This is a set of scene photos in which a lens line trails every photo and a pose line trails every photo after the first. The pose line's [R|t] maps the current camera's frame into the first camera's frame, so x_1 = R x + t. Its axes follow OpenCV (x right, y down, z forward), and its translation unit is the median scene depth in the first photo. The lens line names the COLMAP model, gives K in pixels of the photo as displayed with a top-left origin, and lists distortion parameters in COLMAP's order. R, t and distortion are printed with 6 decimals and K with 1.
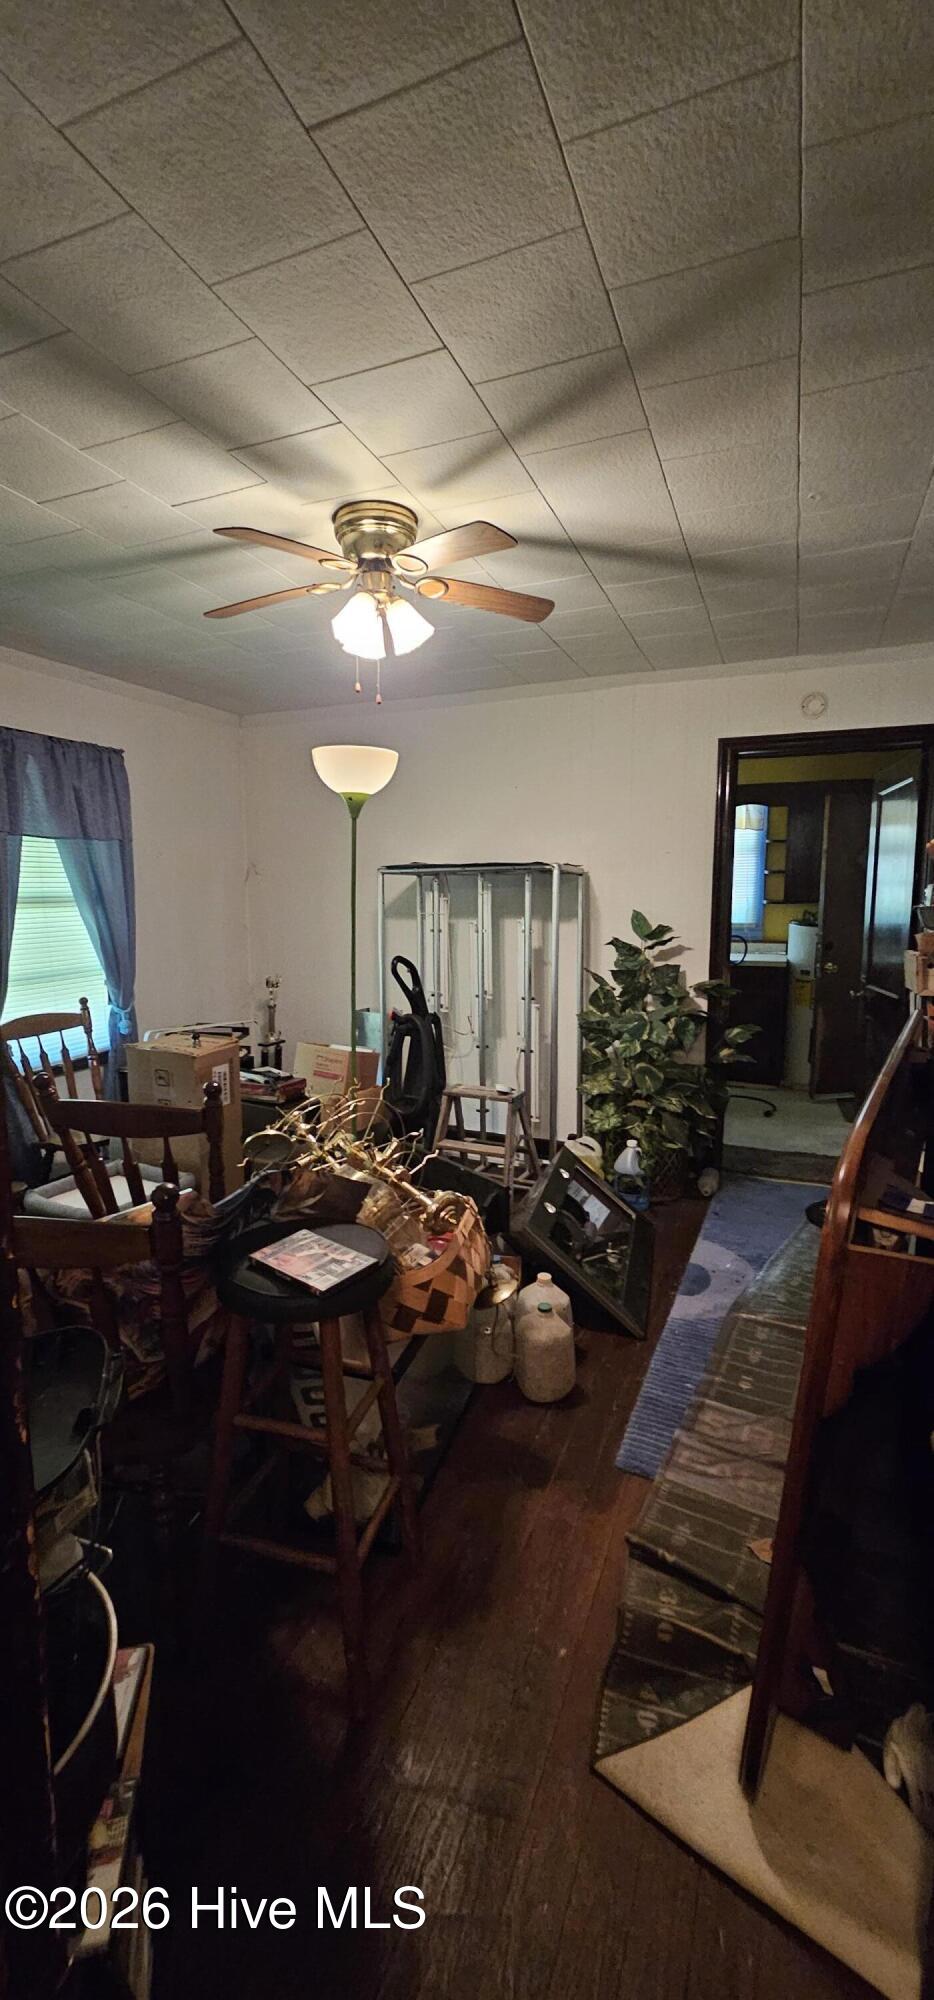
lens RADIAL K [[814.2, 0, 458.3], [0, 814.2, 999.1], [0, 0, 1]] dist [-0.004235, -0.000448]
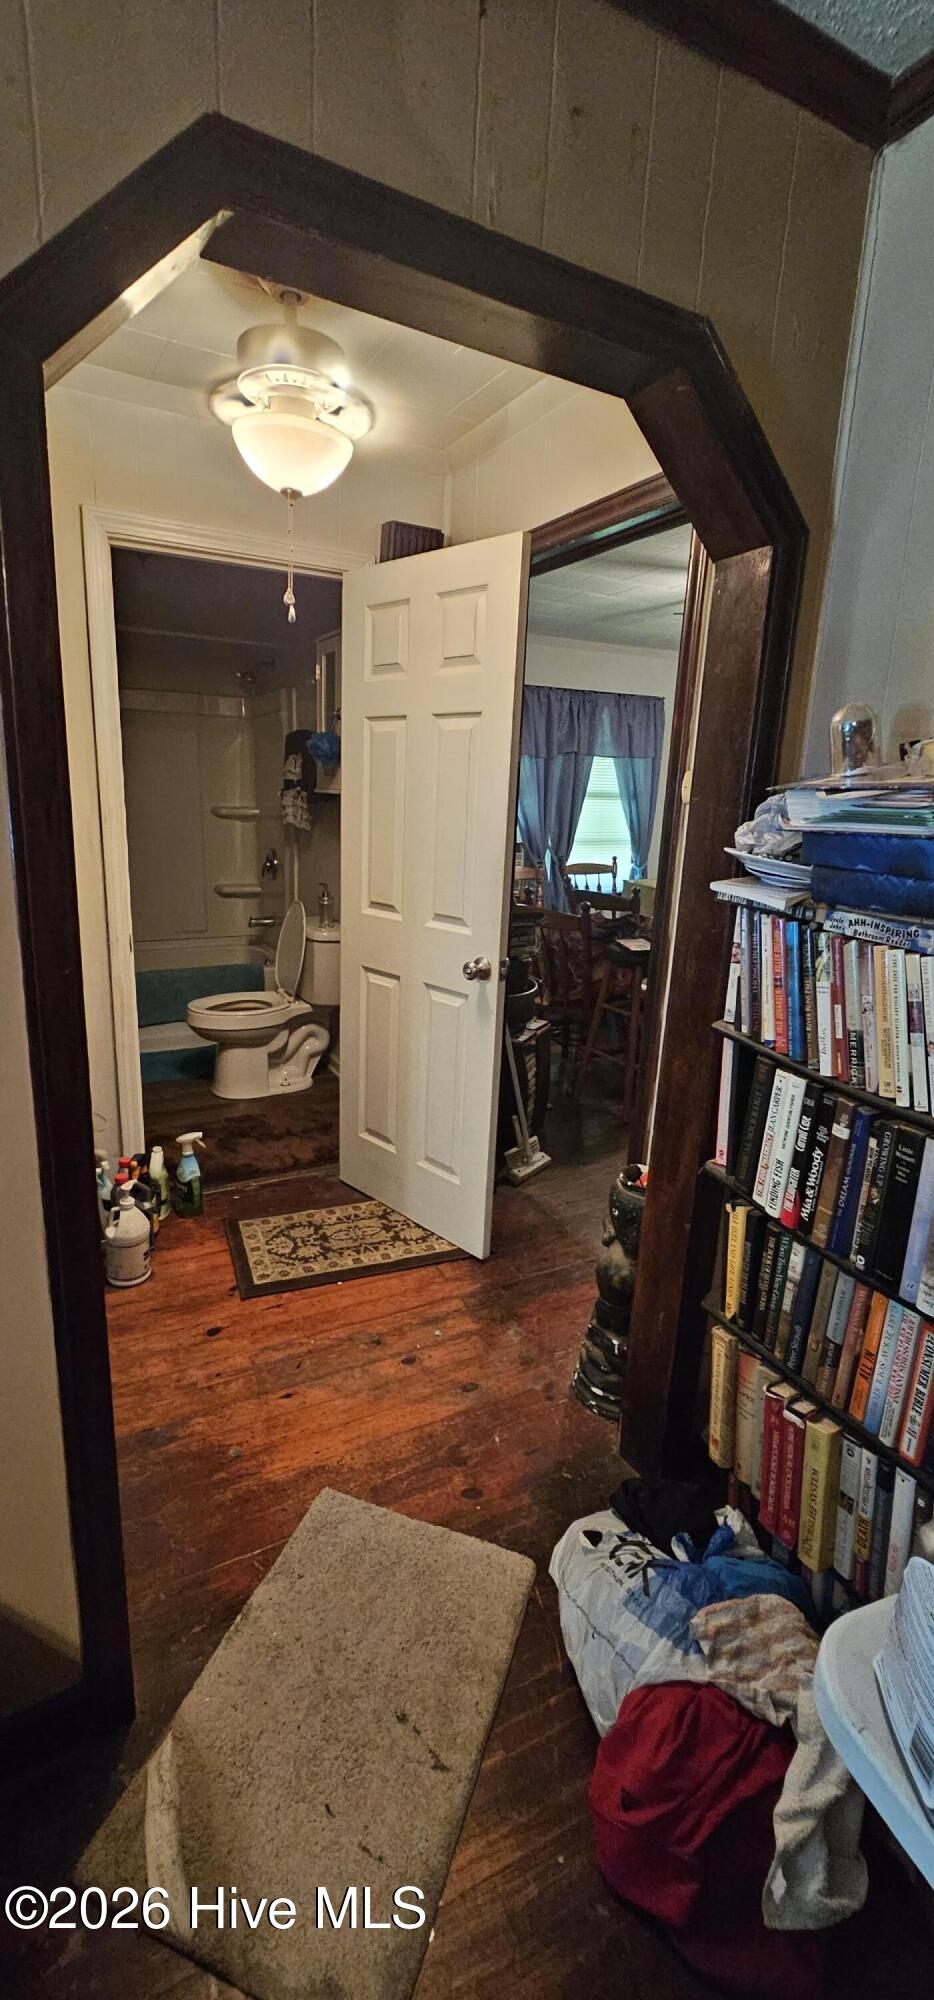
lens RADIAL K [[814.2, 0, 462.9], [0, 814.2, 995.4], [0, 0, 1]] dist [-0.004235, -0.000448]
pose [[0.766300, 0.190663, -0.613540, 0.373495], [-0.121398, 0.980719, 0.153143, 0.059972], [0.630909, -0.042871, 0.774671, -0.489171]]
